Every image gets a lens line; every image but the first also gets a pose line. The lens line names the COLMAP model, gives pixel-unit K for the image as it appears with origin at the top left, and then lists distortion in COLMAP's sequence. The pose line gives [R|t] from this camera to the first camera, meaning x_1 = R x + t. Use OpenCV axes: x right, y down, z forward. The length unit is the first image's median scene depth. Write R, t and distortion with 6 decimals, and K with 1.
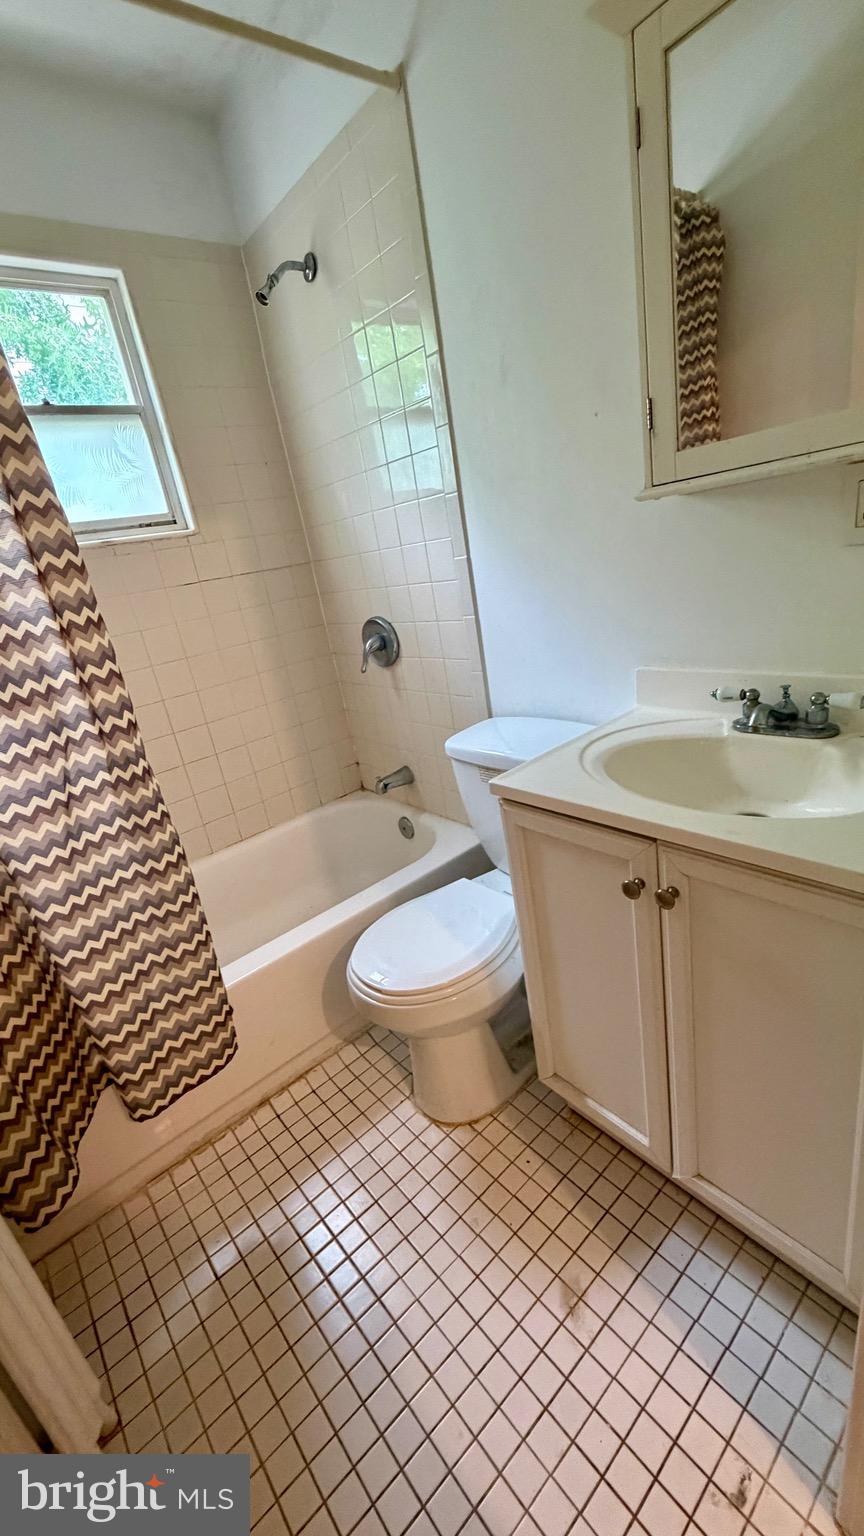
lens RADIAL K [[615.5, 0, 434.3], [0, 615.5, 767.9], [0, 0, 1]] dist [-0.001007, 0.000646]
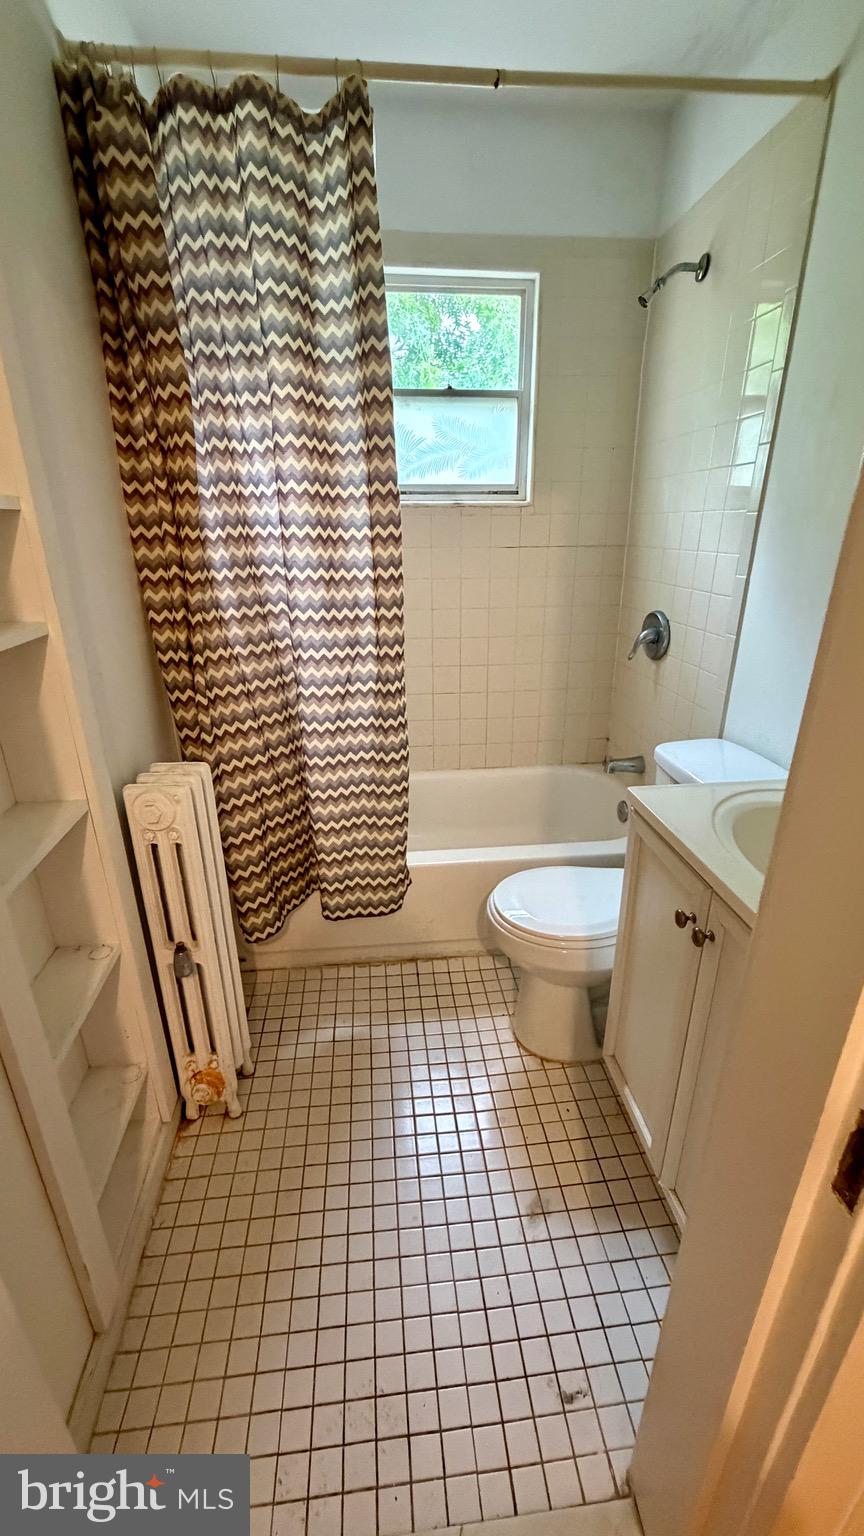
lens RADIAL K [[615.5, 0, 430.7], [0, 615.5, 769.4], [0, 0, 1]] dist [-0.001007, 0.000646]
pose [[0.813259, 0.351929, -0.463416, 0.280859], [-0.312123, 0.935949, 0.163031, -0.073892], [0.491109, 0.012056, 0.871014, -0.155767]]
